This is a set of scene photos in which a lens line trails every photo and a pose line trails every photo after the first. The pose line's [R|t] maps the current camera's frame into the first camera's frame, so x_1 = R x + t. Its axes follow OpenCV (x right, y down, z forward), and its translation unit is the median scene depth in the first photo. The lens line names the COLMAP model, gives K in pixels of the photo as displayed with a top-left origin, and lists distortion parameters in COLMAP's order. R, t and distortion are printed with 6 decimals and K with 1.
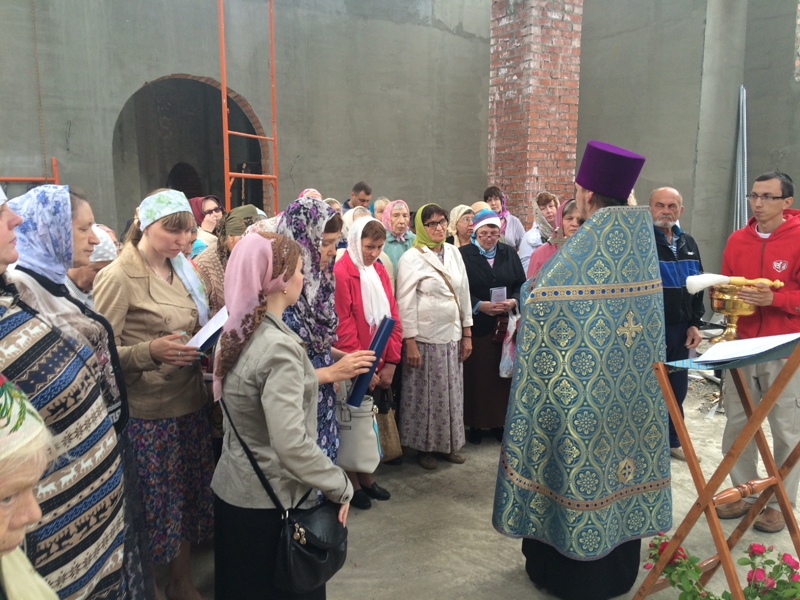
lens RADIAL K [[682.8, 0, 400.0], [0, 682.8, 300.0], [0, 0, 1]] dist [0.146979, -0.214583]
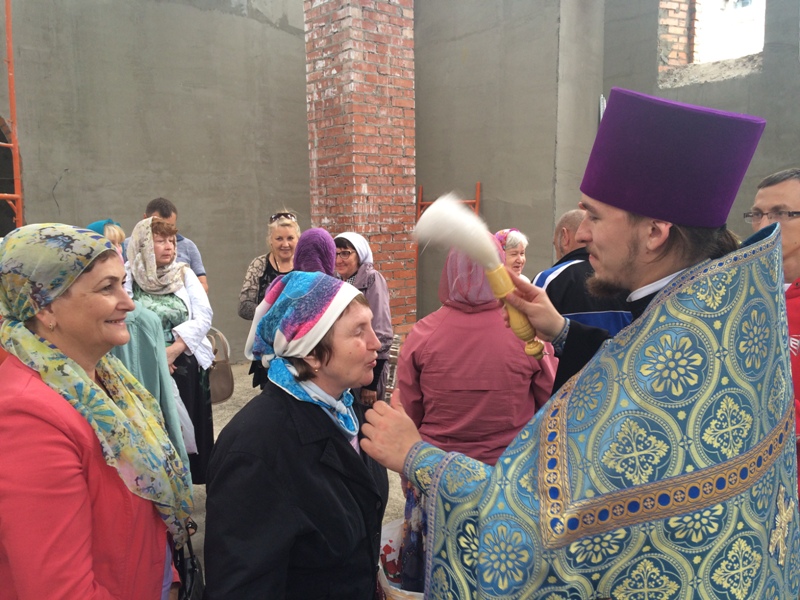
lens RADIAL K [[689.9, 0, 400.0], [0, 689.9, 300.0], [0, 0, 1]] dist [0.145169, -0.203205]
pose [[0.986521, -0.027689, 0.161277, 0.098965], [0.033783, 0.998810, -0.035165, -0.028062], [-0.160111, 0.040140, 0.986282, 0.199680]]
